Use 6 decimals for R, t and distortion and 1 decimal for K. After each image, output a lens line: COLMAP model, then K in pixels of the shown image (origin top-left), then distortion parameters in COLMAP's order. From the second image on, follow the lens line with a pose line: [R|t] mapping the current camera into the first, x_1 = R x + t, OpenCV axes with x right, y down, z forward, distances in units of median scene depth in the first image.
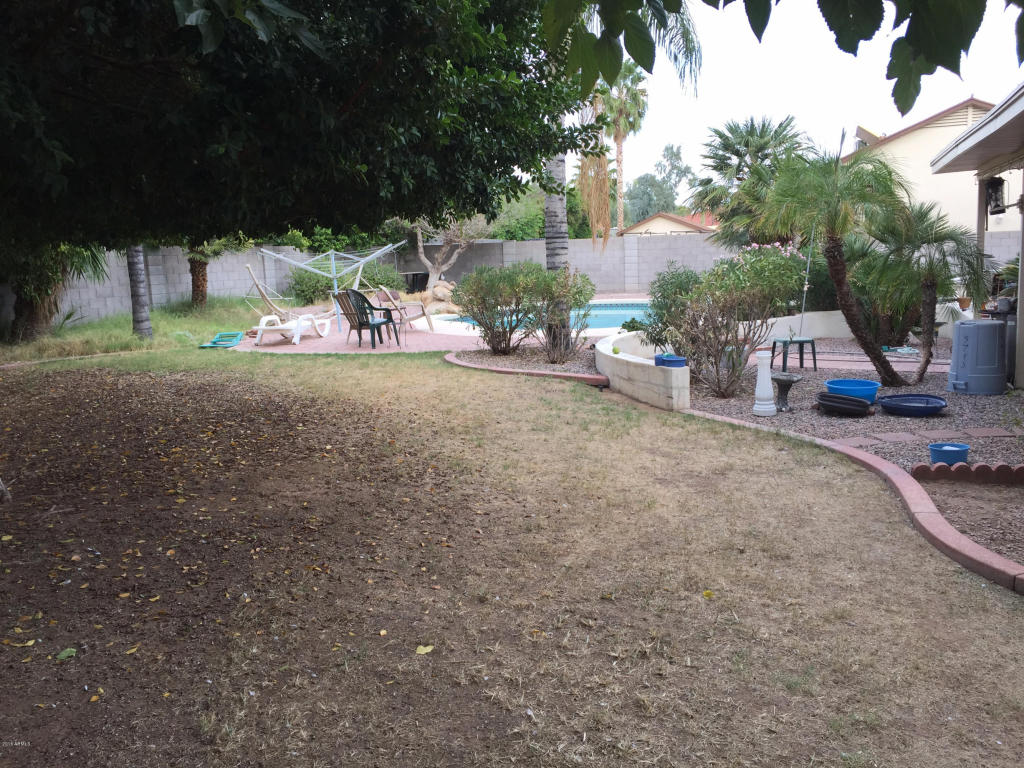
lens RADIAL K [[836.8, 0, 512.0], [0, 836.8, 384.0], [0, 0, 1]] dist [0.001586, -0.002987]
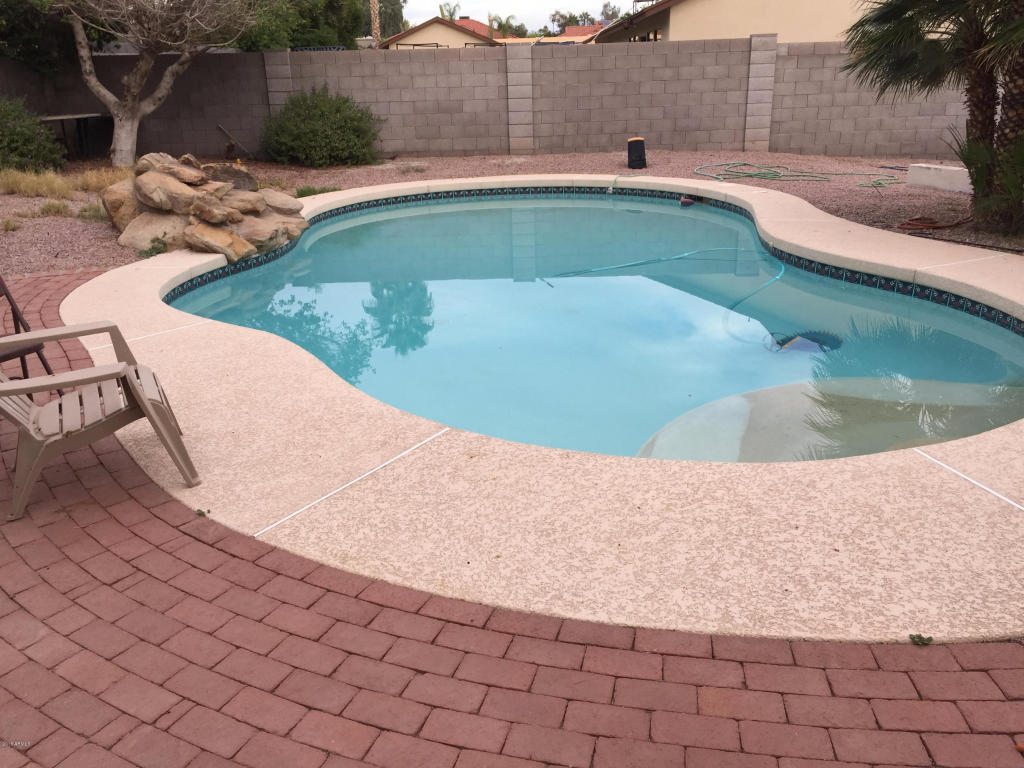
lens RADIAL K [[836.8, 0, 512.0], [0, 836.8, 384.0], [0, 0, 1]] dist [0.001586, -0.002987]
pose [[0.945614, -0.101472, 0.309061, -0.047177], [0.037149, 0.977573, 0.207297, -0.074960], [-0.323164, -0.184541, 0.928175, 0.458897]]
